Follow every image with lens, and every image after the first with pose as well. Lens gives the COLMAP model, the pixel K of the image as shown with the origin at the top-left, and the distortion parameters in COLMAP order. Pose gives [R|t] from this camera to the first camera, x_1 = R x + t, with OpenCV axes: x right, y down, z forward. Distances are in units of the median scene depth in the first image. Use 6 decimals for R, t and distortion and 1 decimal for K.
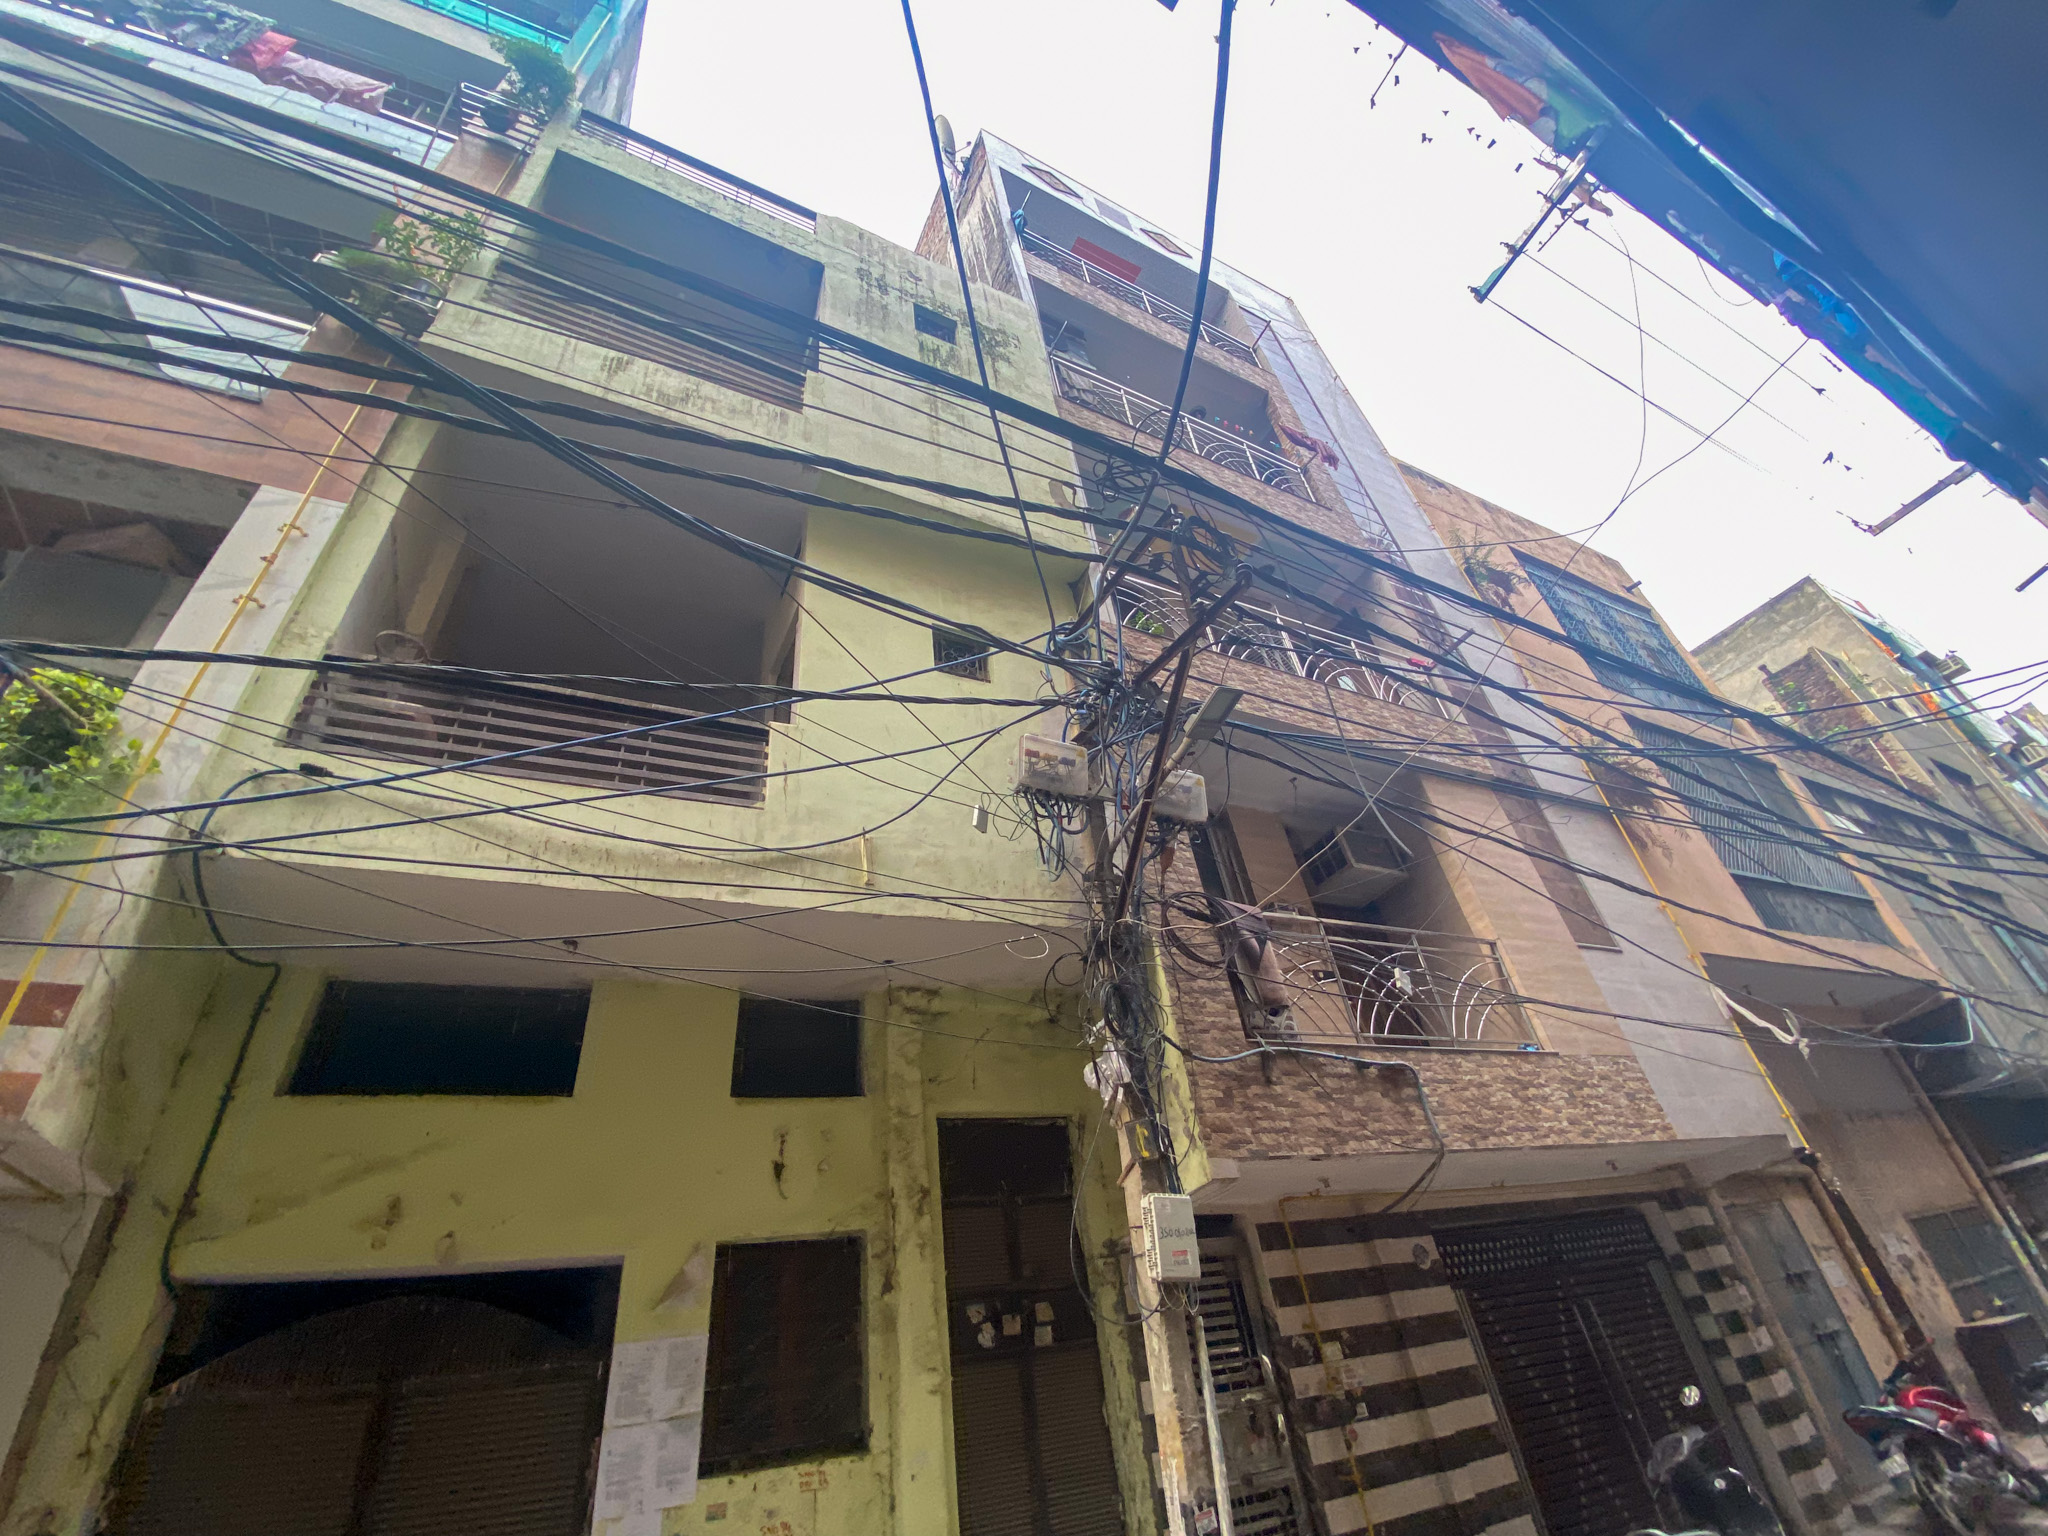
lens RADIAL K [[827.0, 0, 1016.1], [0, 827.0, 767.2], [0, 0, 1]] dist [0.010985, -0.015007]
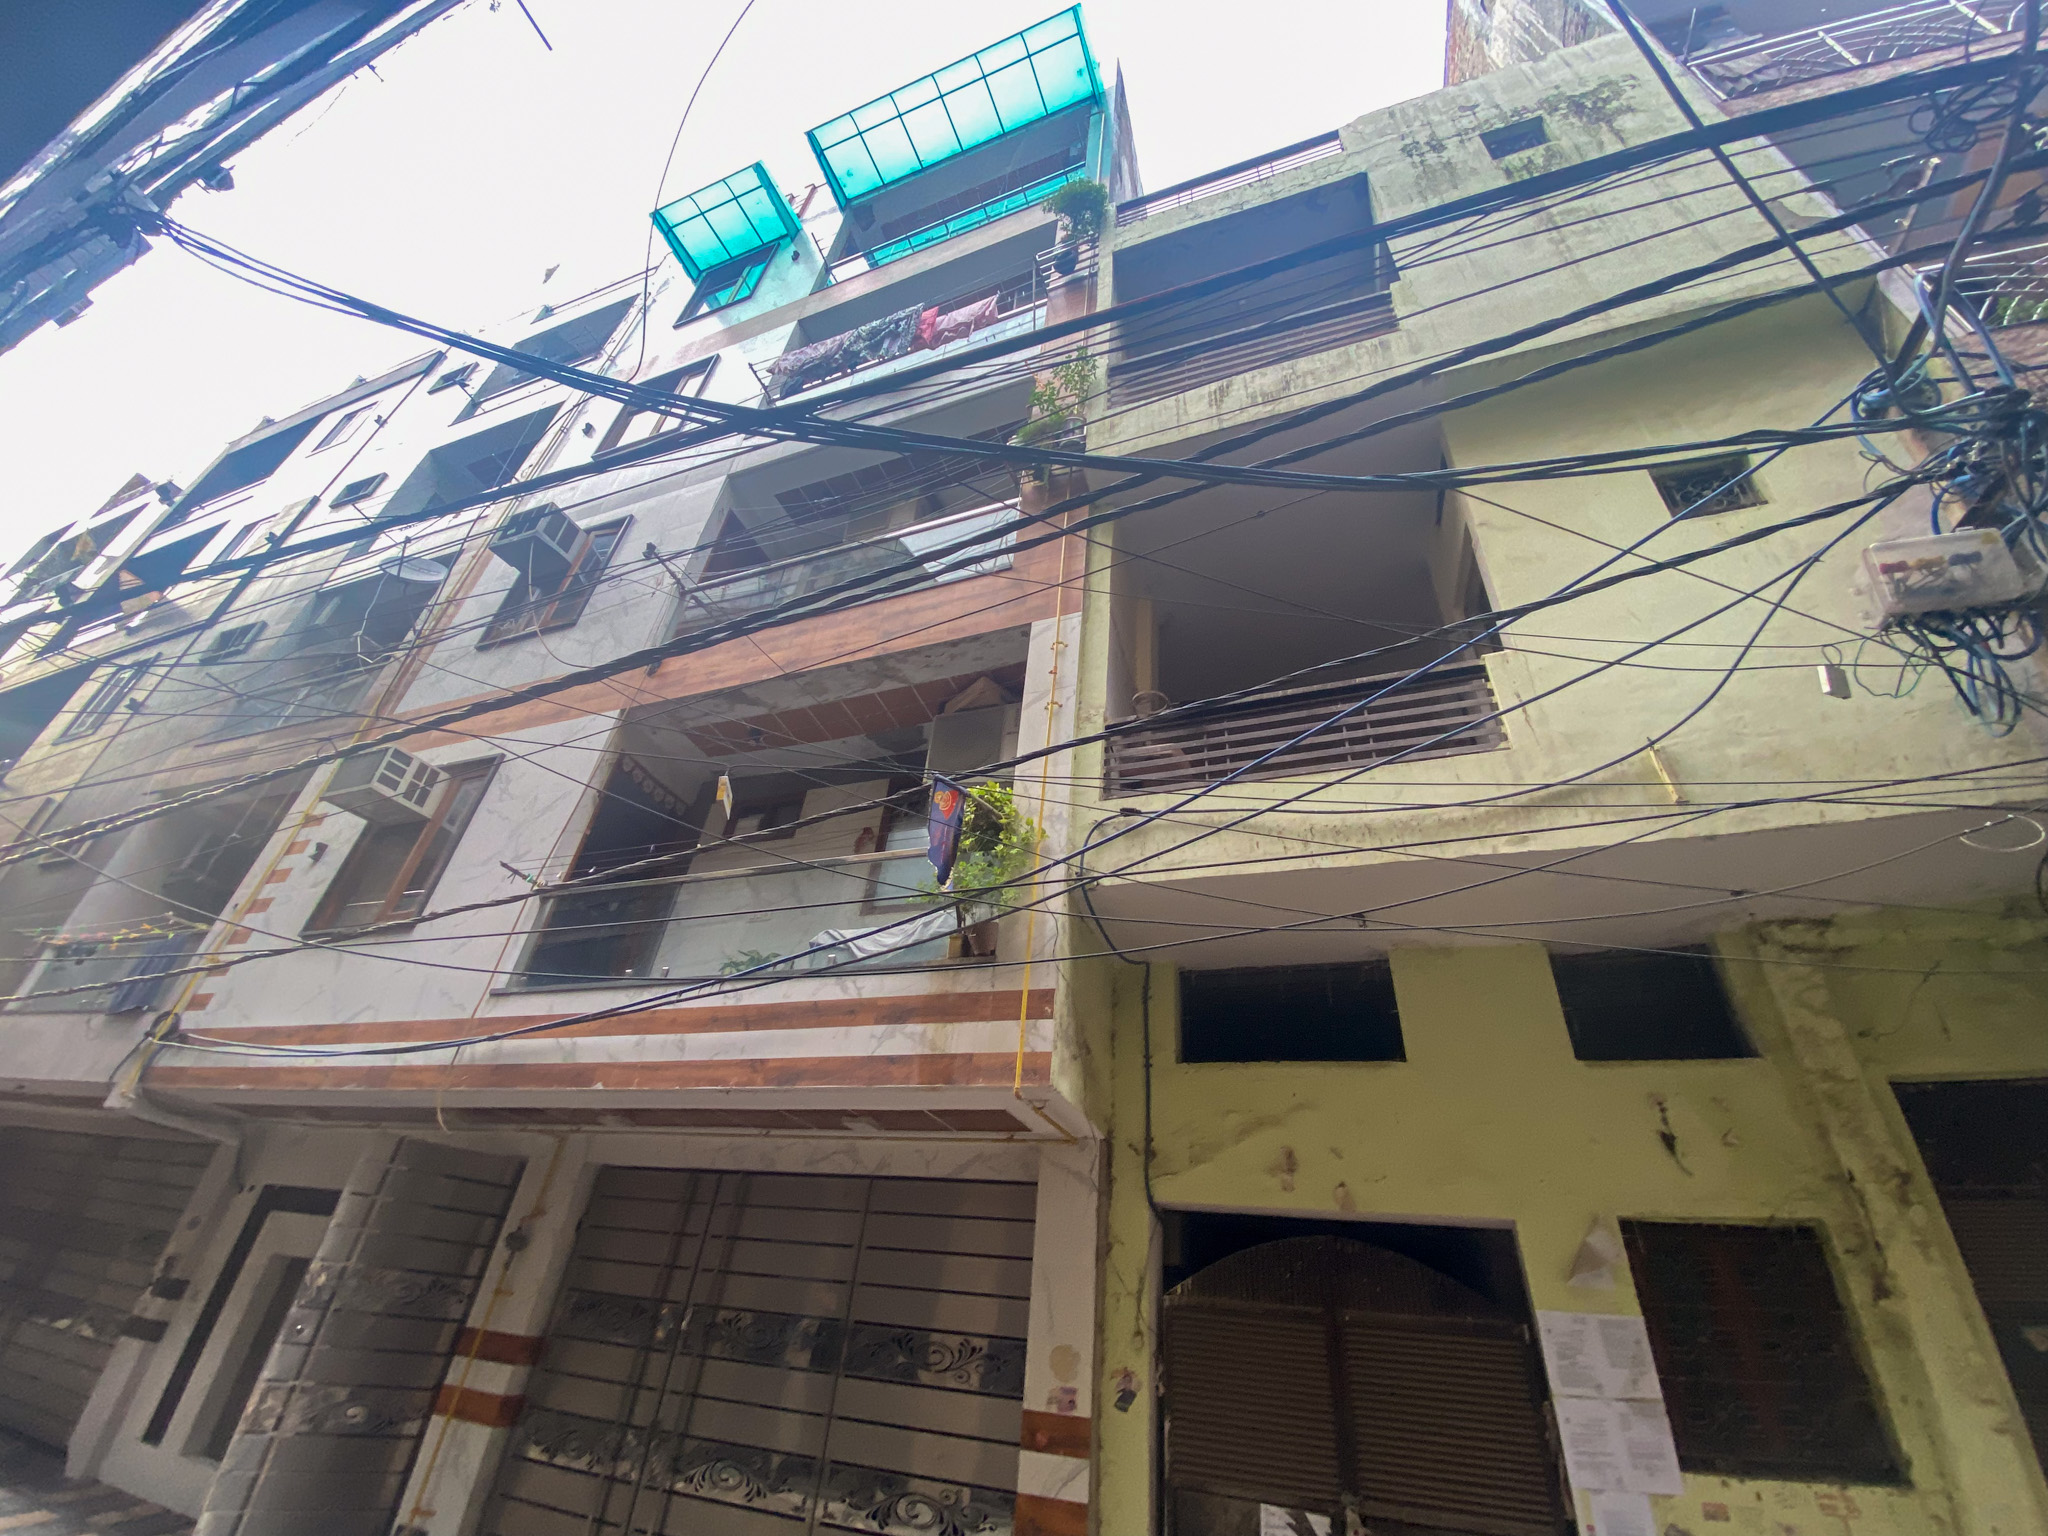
lens RADIAL K [[827.0, 0, 1017.7], [0, 827.0, 768.9], [0, 0, 1]] dist [0.010985, -0.015007]
pose [[0.678148, -0.256262, -0.688799, -0.050505], [0.277481, 0.957147, -0.082907, -0.002081], [0.680528, -0.134906, 0.720196, -0.026633]]
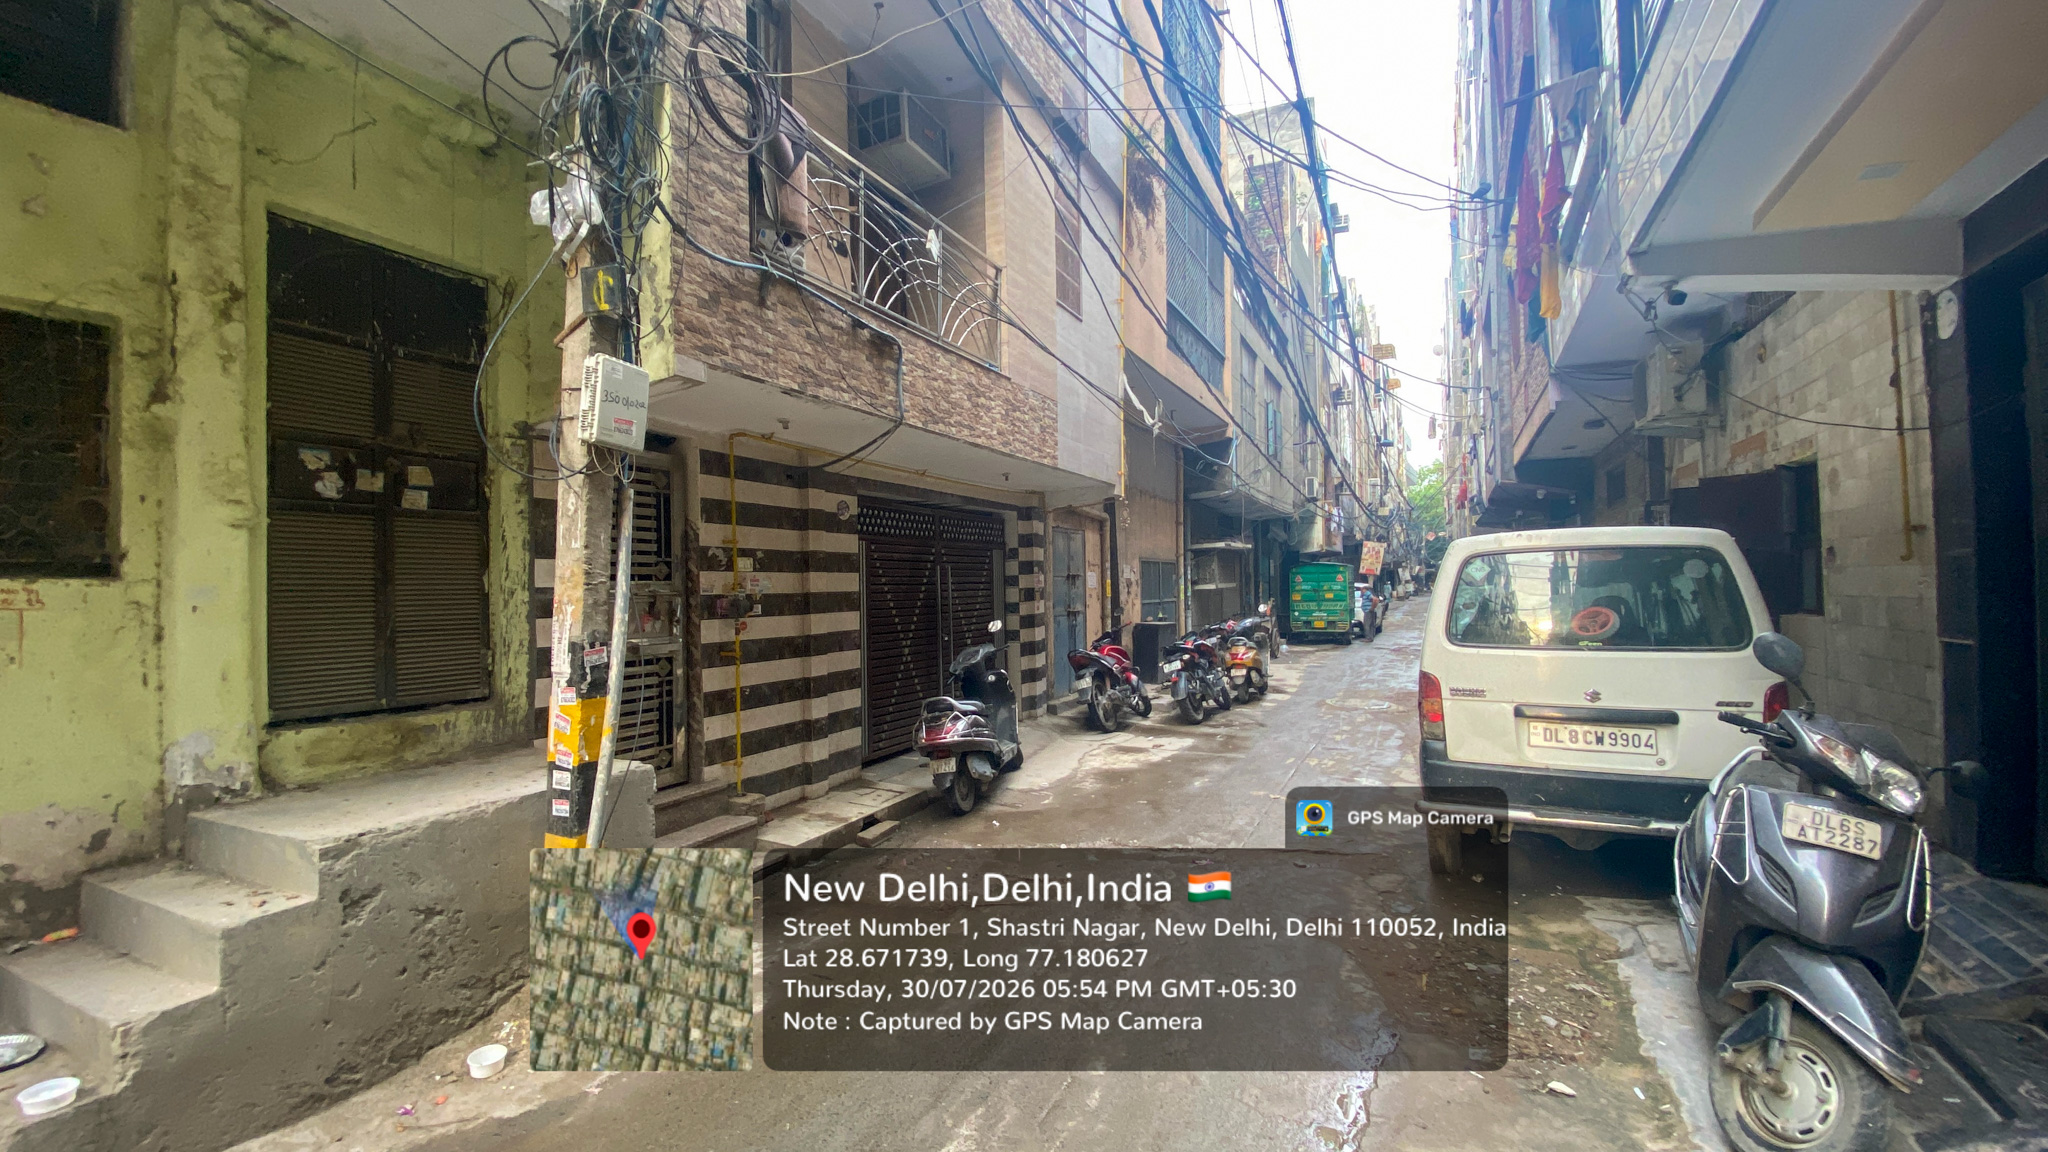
lens RADIAL K [[825.1, 0, 1021.5], [0, 825.1, 575.8], [0, 0, 1]] dist [0.010285, -0.015534]
pose [[0.781079, 0.108367, 0.614957, 0.005887], [-0.420716, 0.819068, 0.390033, 0.157732], [-0.461425, -0.563369, 0.685349, 0.093772]]
